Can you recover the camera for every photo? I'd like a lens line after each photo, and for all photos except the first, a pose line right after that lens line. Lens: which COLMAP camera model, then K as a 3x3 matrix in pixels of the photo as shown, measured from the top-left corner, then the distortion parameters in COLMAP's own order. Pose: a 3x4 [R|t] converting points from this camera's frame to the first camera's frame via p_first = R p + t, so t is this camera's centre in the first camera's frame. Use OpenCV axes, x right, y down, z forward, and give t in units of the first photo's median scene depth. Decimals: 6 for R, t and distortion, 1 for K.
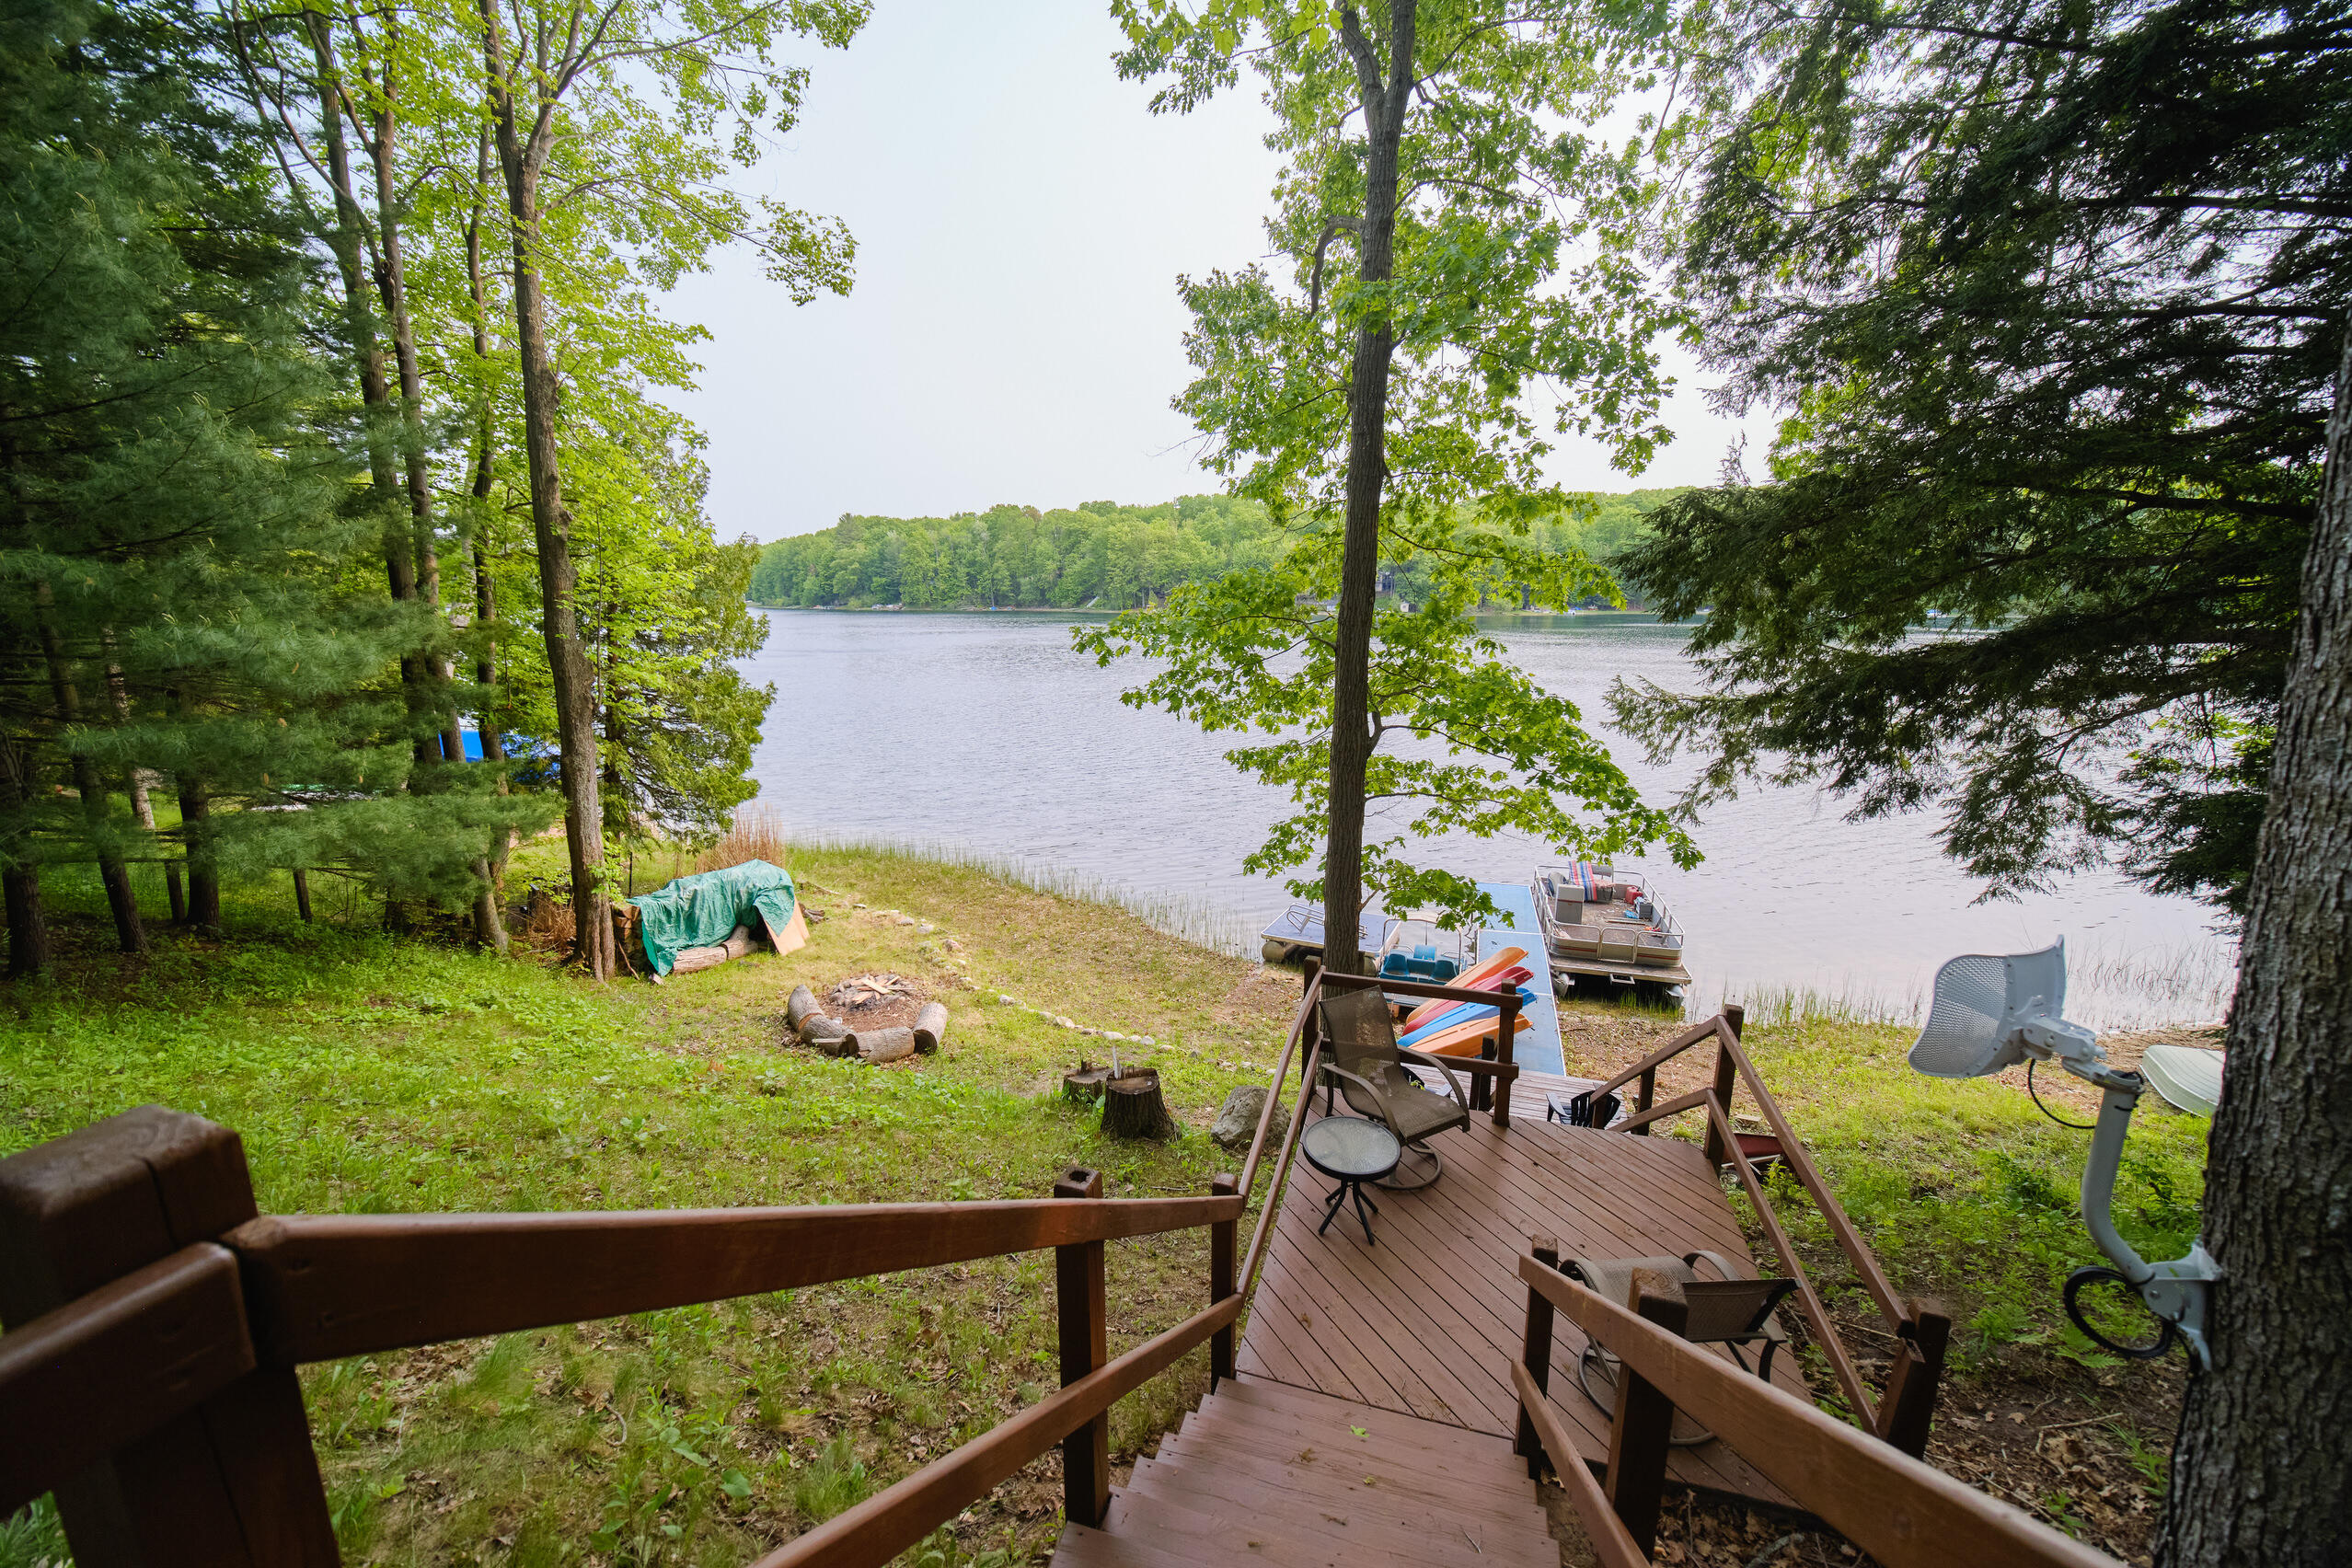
lens RADIAL K [[924.2, 0, 1183.1], [0, 924.2, 791.4], [0, 0, 1]] dist [-0.003965, -0.000561]
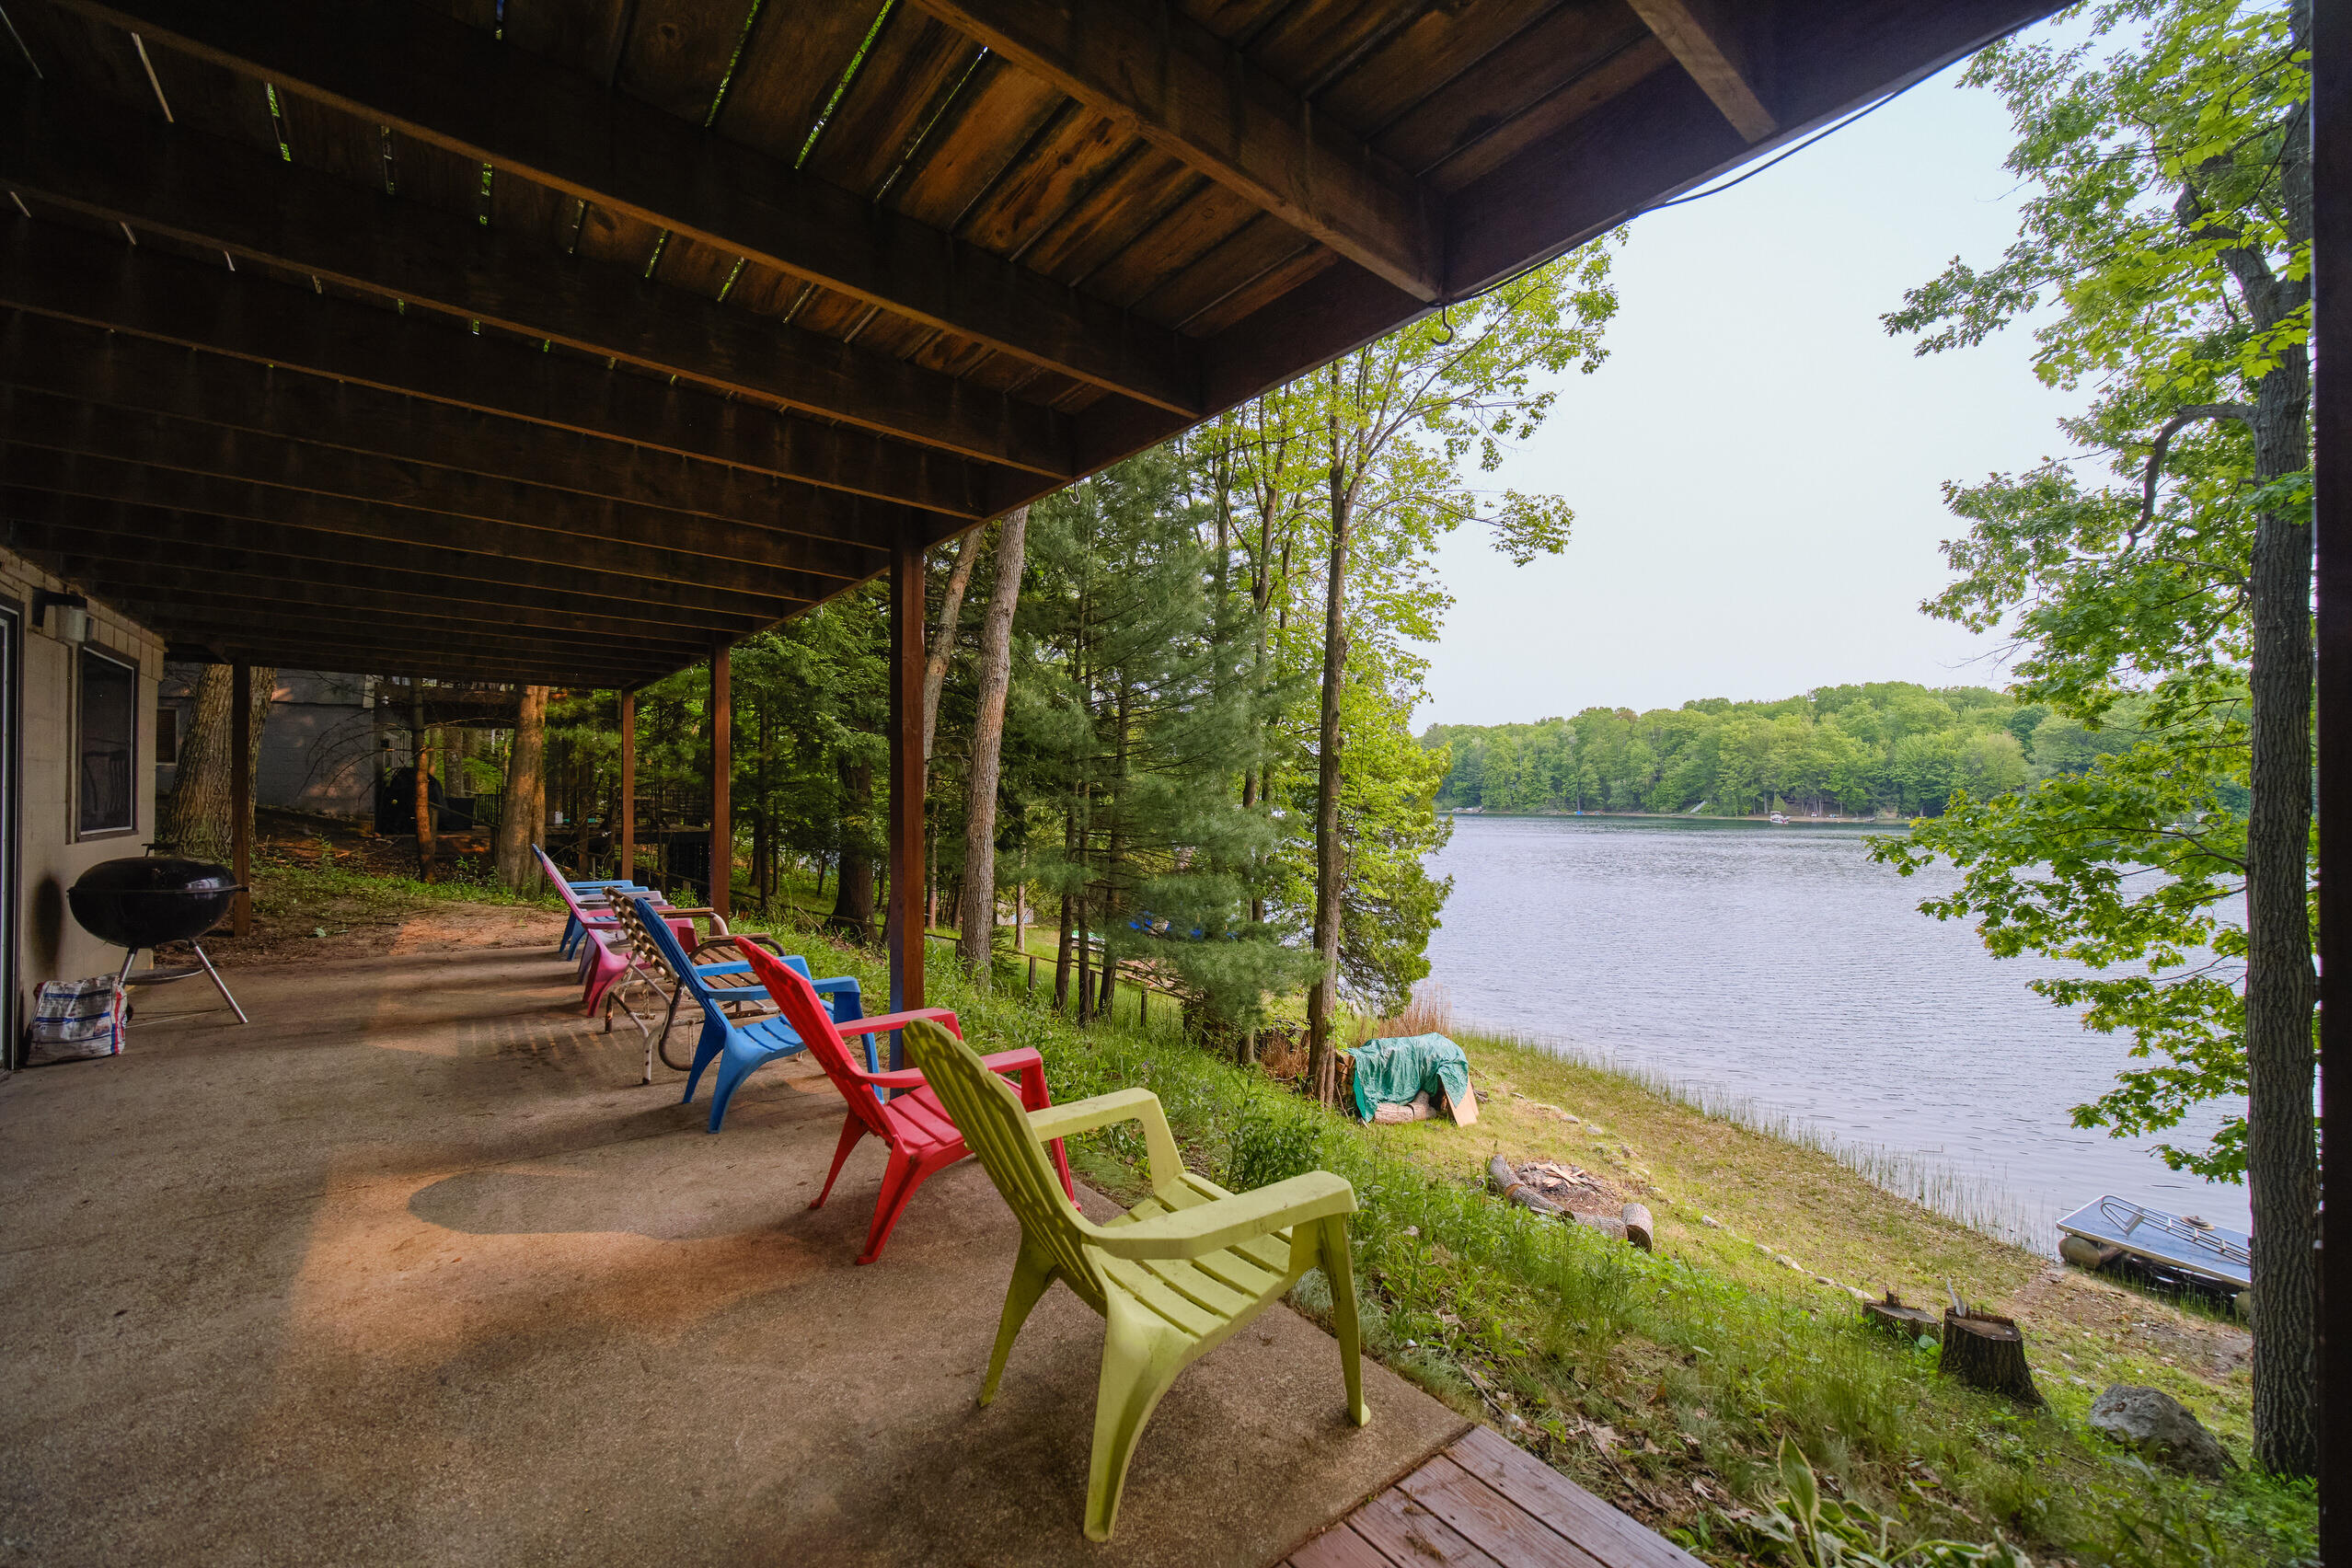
lens RADIAL K [[924.2, 0, 1171.0], [0, 924.2, 789.0], [0, 0, 1]] dist [-0.003965, -0.000561]
pose [[0.819781, -0.002307, -0.572673, -0.095177], [-0.122575, 0.976110, -0.179399, 0.028697], [0.559406, 0.217263, 0.799914, -0.147044]]
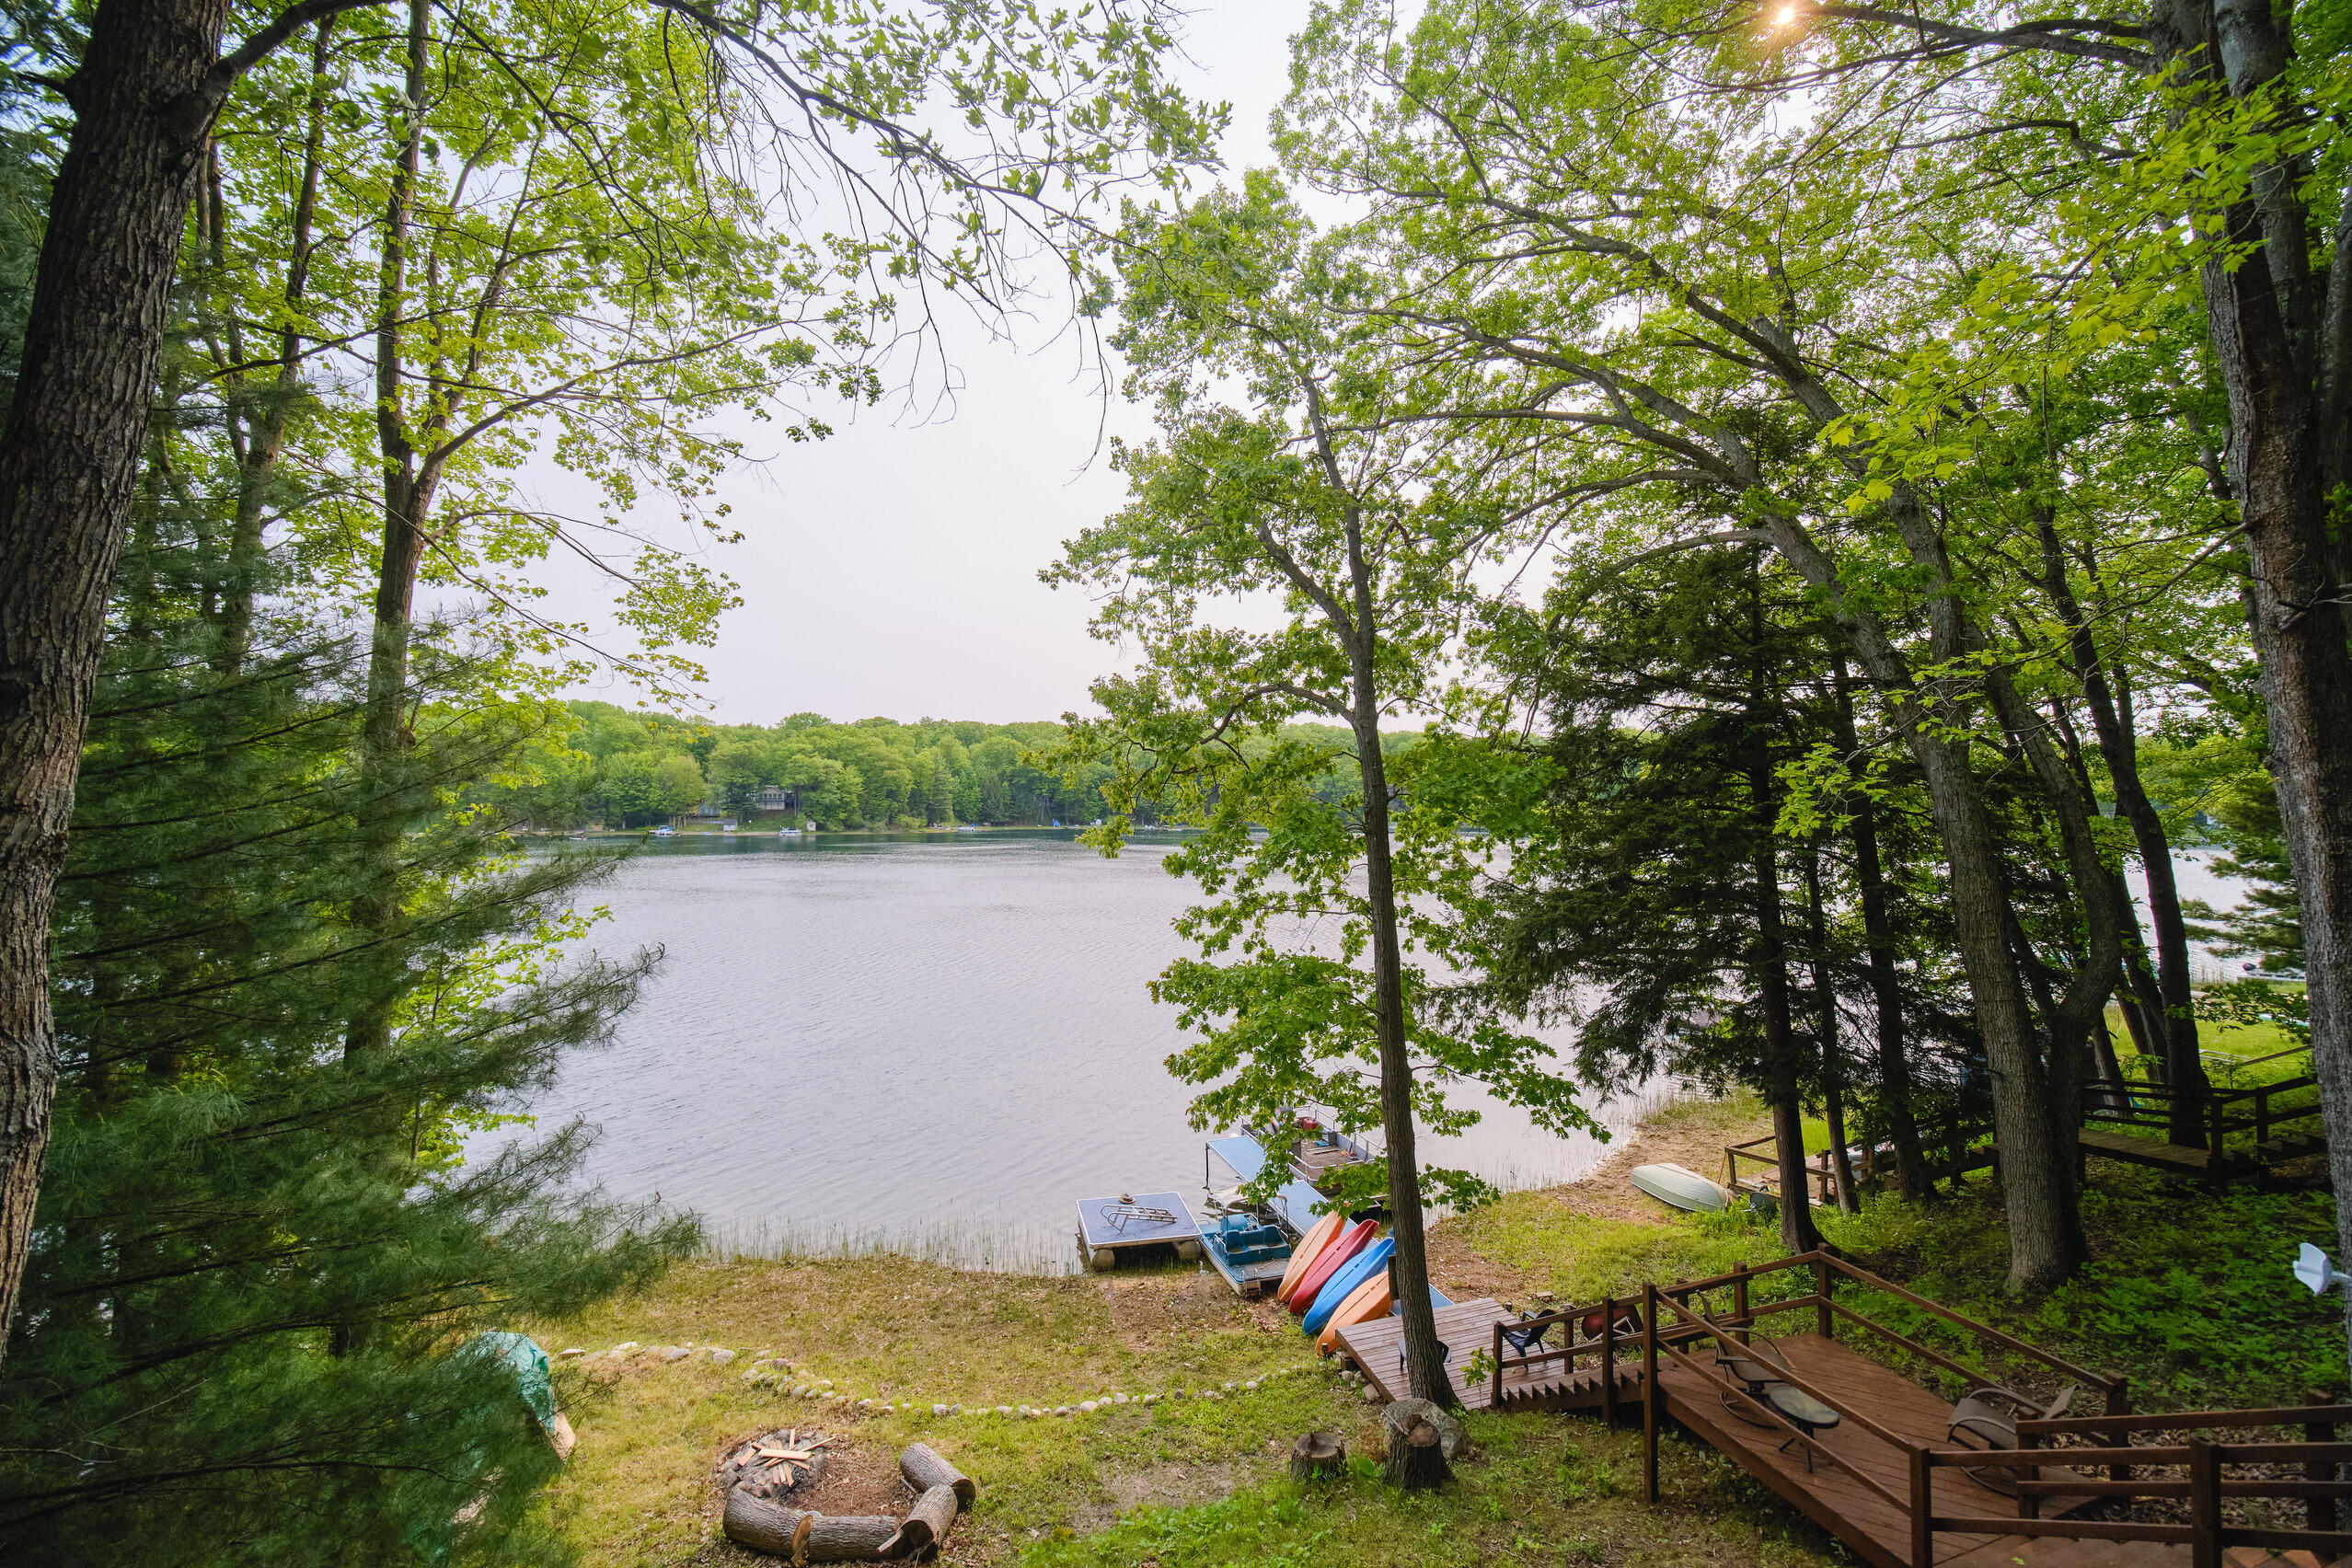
lens RADIAL K [[924.2, 0, 1171.0], [0, 924.2, 776.9], [0, 0, 1]] dist [-0.003965, -0.000561]
pose [[0.809613, 0.008351, 0.586904, -0.507675], [0.130937, 0.972133, -0.194454, -0.162554], [-0.572173, 0.234280, 0.785959, 0.007722]]
